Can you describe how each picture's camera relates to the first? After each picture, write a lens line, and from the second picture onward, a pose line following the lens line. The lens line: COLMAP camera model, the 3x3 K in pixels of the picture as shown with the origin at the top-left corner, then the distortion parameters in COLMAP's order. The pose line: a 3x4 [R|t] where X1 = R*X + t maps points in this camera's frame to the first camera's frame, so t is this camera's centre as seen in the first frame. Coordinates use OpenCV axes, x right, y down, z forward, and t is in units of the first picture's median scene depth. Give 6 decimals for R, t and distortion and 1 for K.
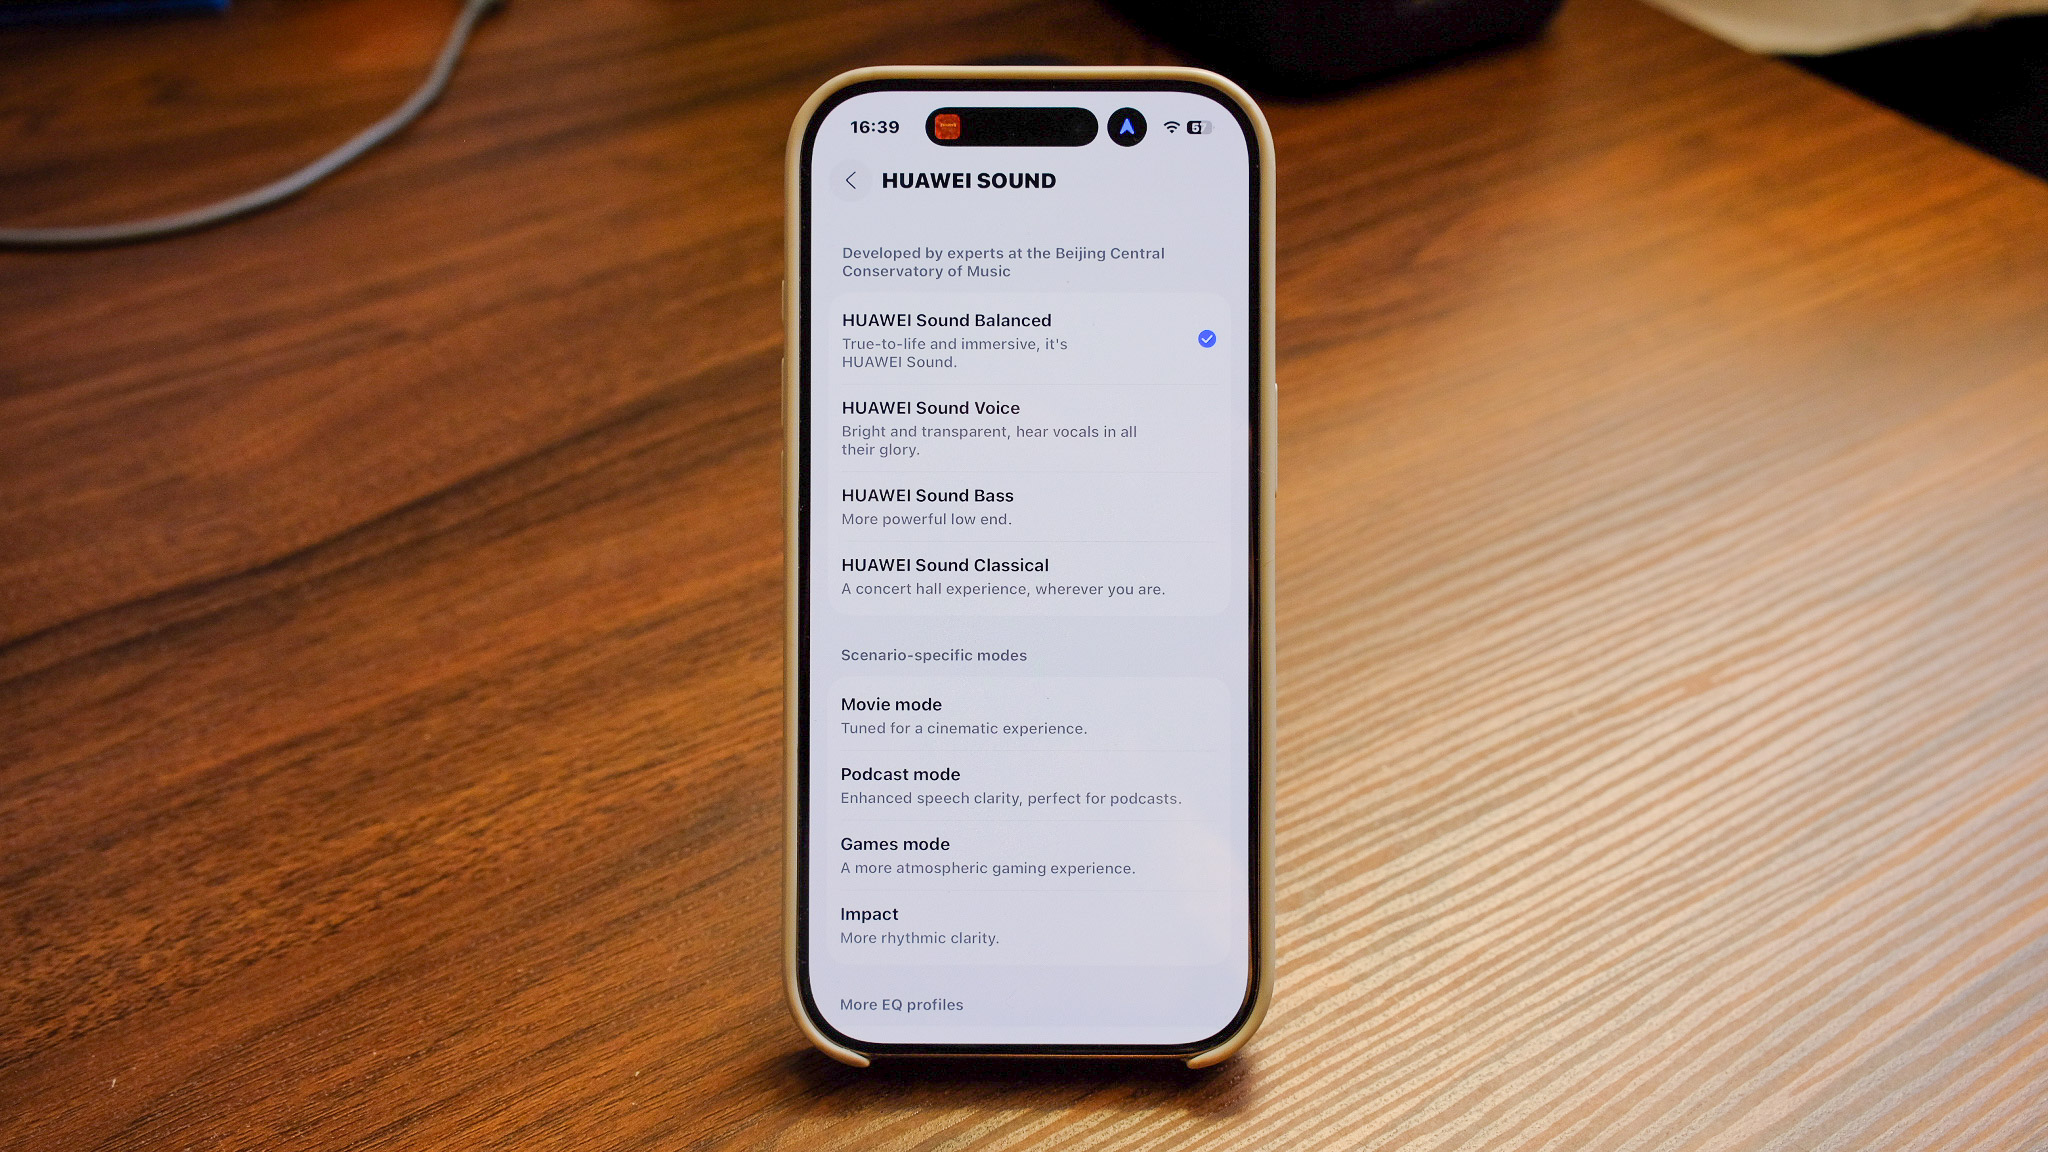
lens RADIAL K [[2303.8, 0, 1024.0], [0, 2303.8, 576.0], [0, 0, 1]] dist [0.005325, 0.032847]
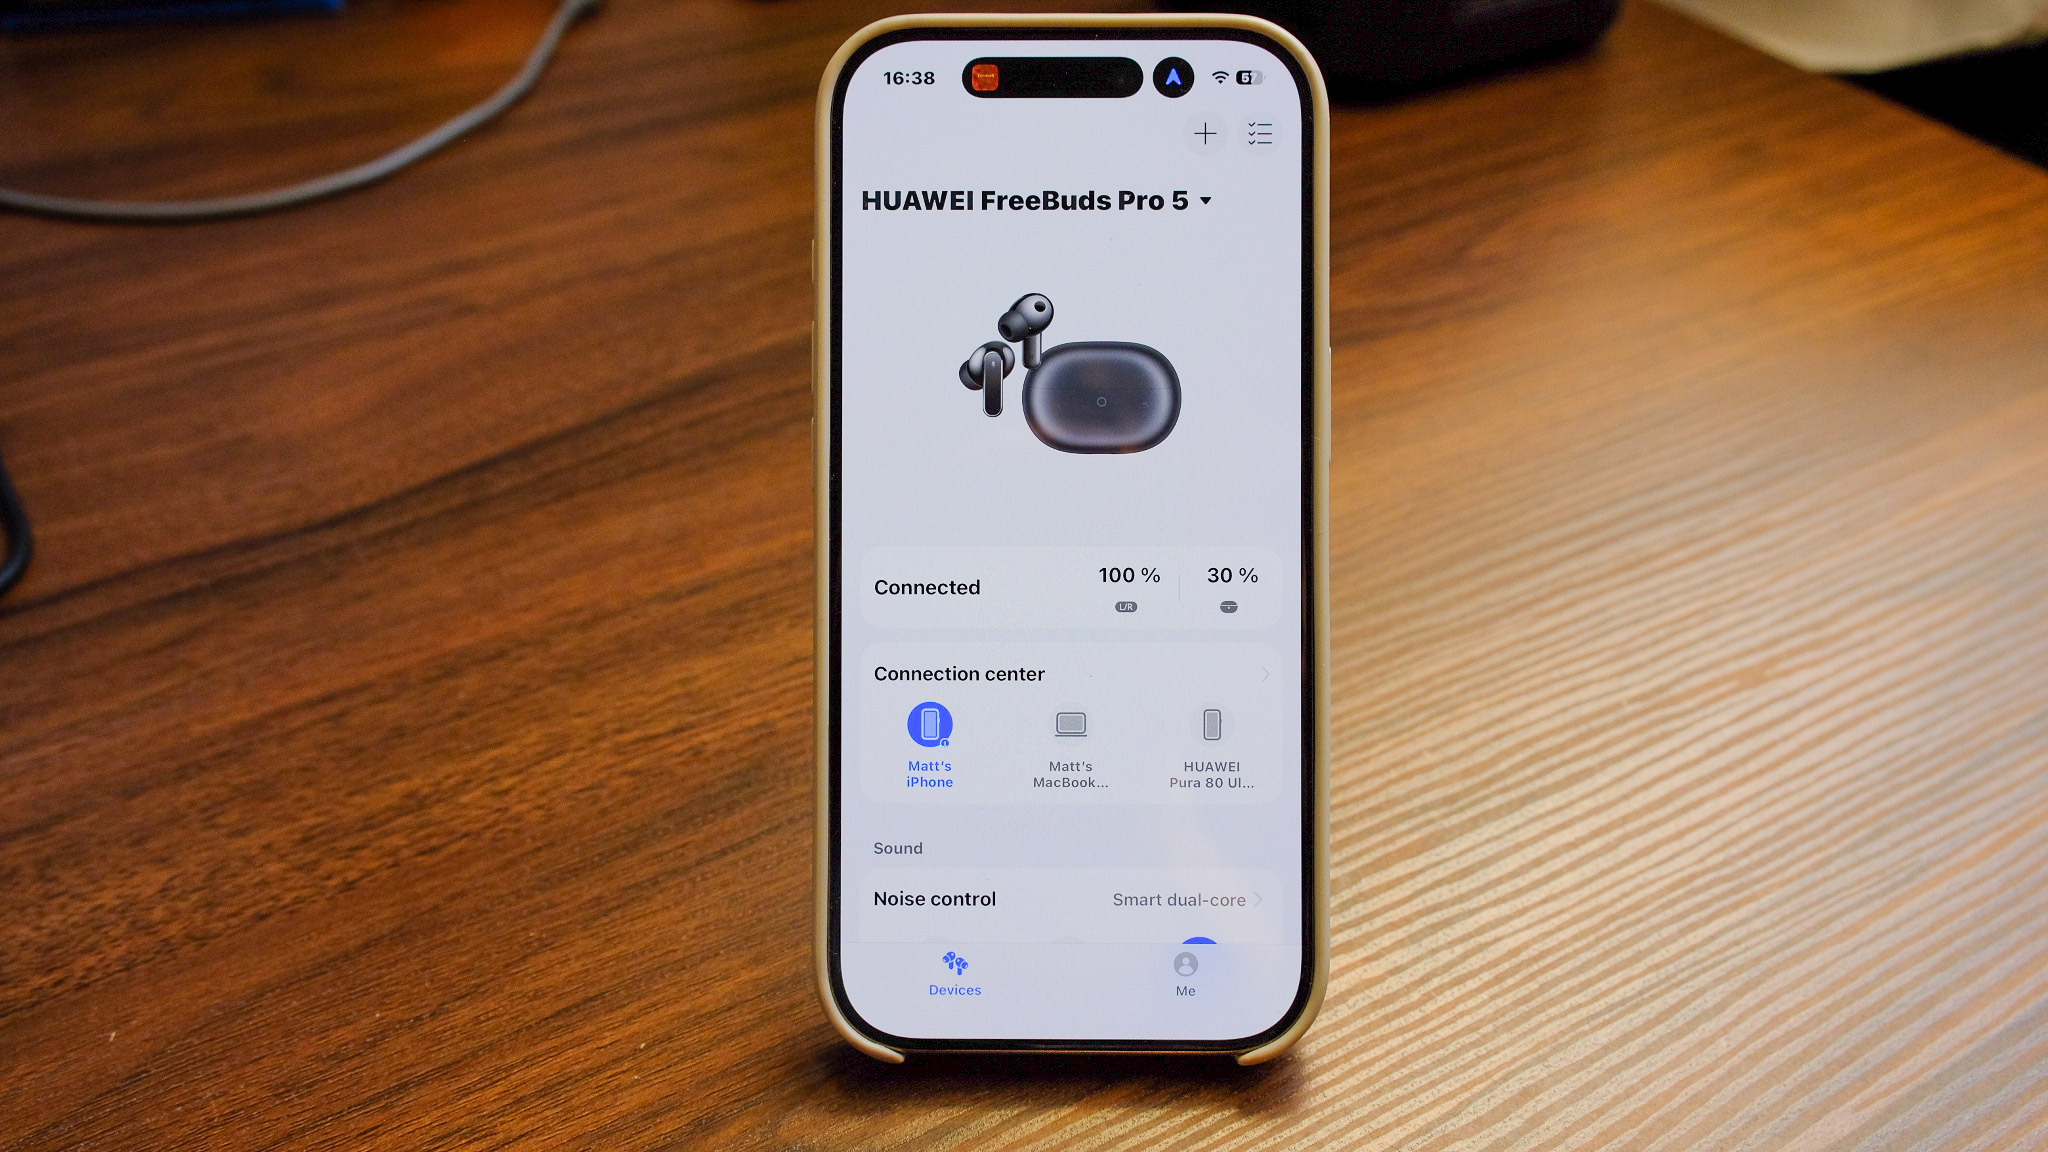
lens RADIAL K [[1857.5, 0, 1024.0], [0, 1857.5, 576.0], [0, 0, 1]] dist [0.011283, -0.002771]
pose [[0.998072, 0.023046, -0.057633, 0.030959], [-0.023634, 0.999675, -0.009549, 0.020242], [0.057394, 0.010892, 0.998292, 0.209487]]
